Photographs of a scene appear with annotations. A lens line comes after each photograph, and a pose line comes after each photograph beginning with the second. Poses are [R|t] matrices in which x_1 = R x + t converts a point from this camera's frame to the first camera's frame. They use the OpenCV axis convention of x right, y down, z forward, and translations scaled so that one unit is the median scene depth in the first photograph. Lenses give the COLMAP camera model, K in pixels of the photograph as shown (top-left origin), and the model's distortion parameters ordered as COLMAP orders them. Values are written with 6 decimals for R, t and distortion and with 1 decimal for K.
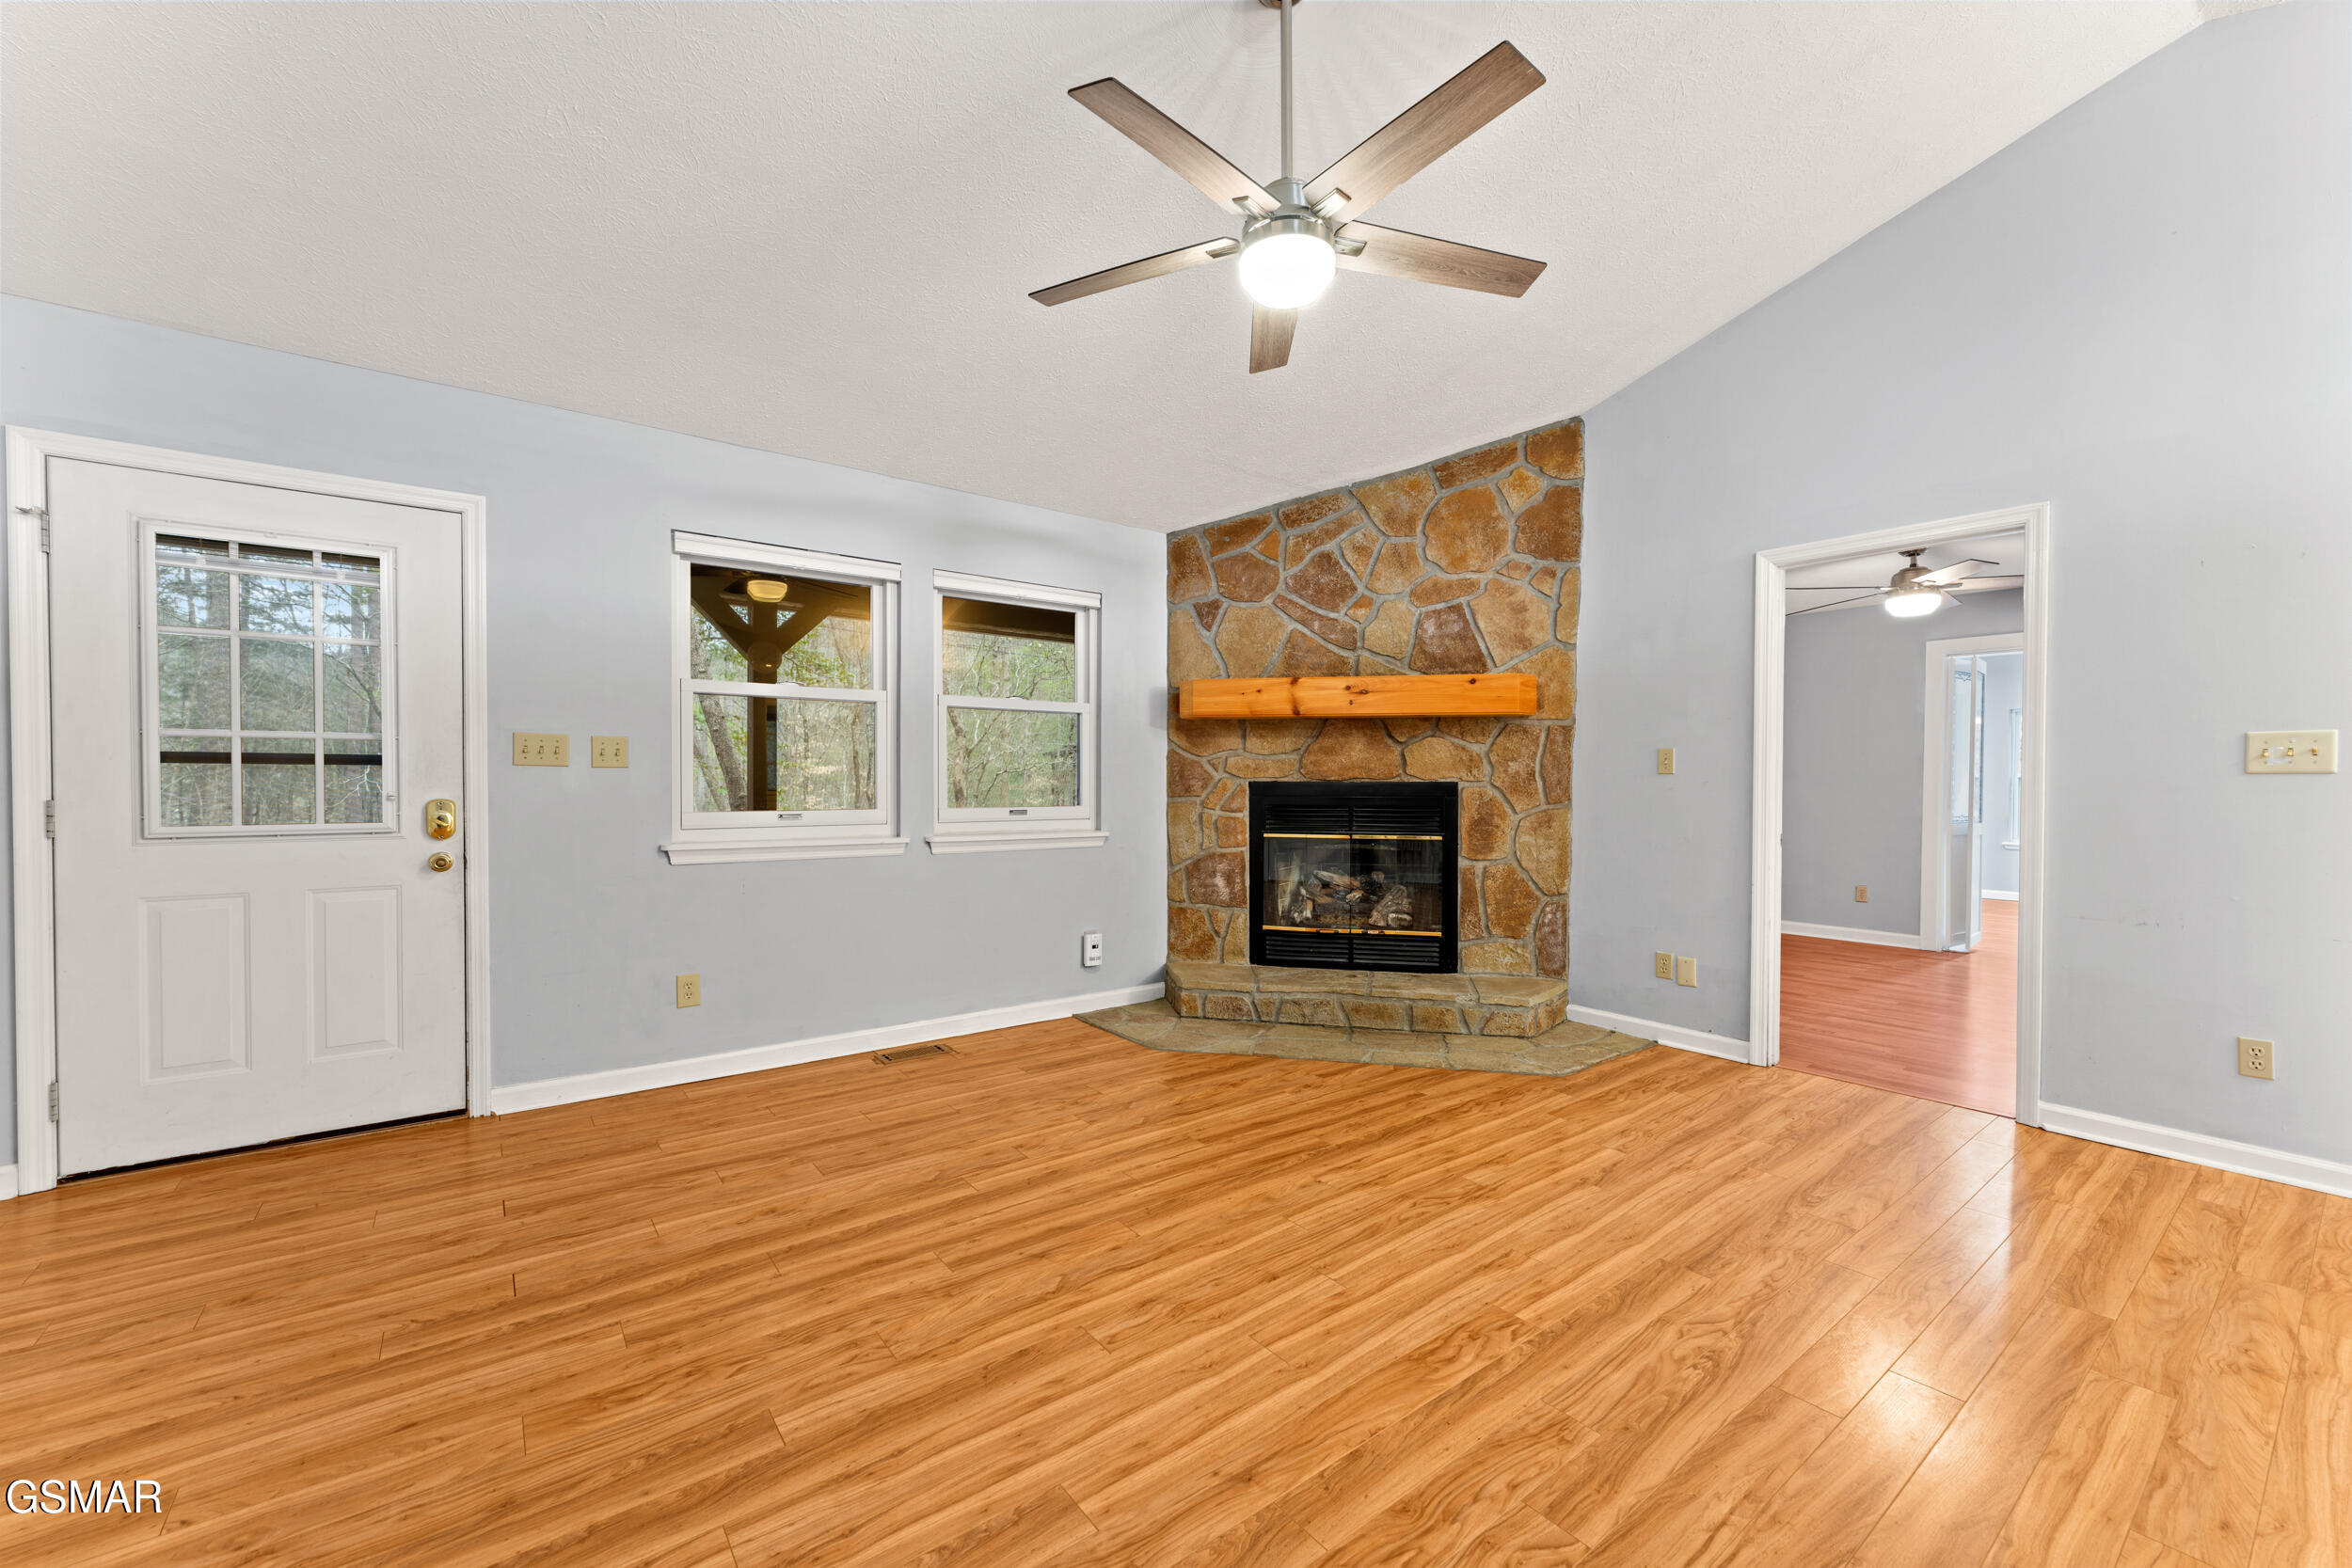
lens RADIAL K [[941.9, 0, 1173.6], [0, 941.9, 795.9], [0, 0, 1]] dist [0.002149, -0.000501]
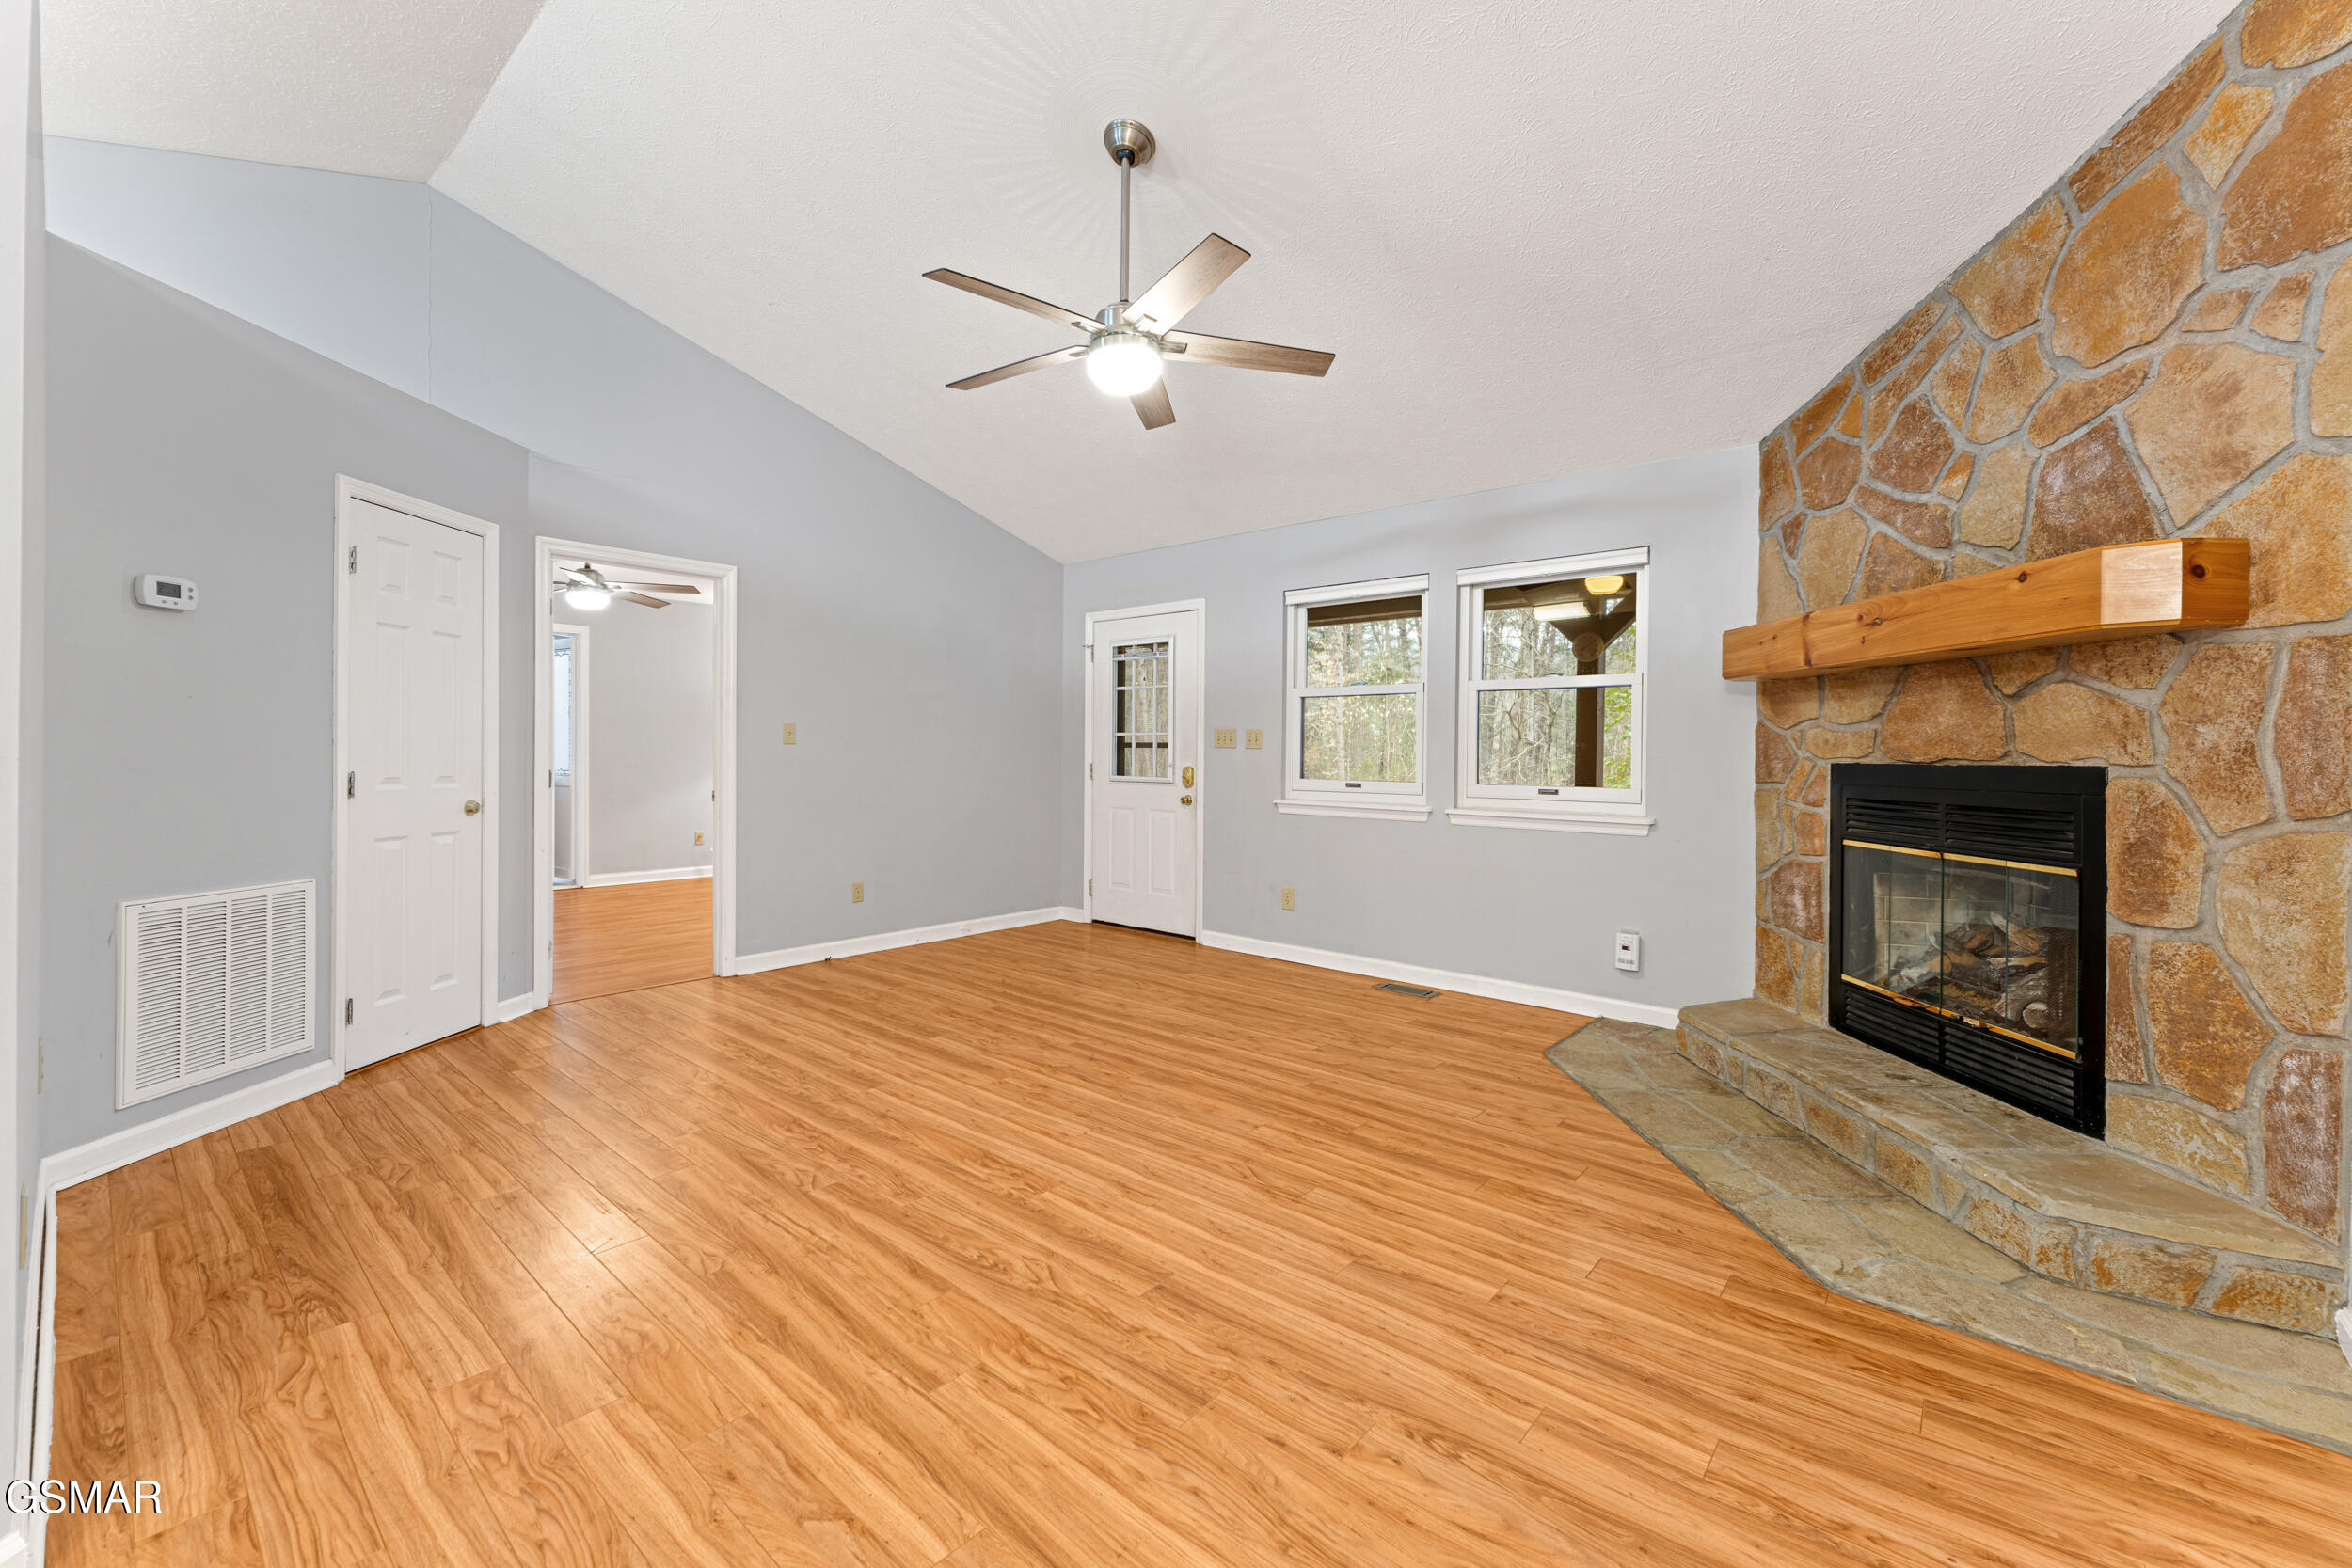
lens RADIAL K [[941.9, 0, 1155.9], [0, 941.9, 759.9], [0, 0, 1]] dist [0.002149, -0.000501]
pose [[0.196819, 0.005312, -0.980425, 0.871126], [-0.026658, 0.999645, 0.000065, -0.005847], [0.980077, 0.026123, 0.196891, 0.486308]]
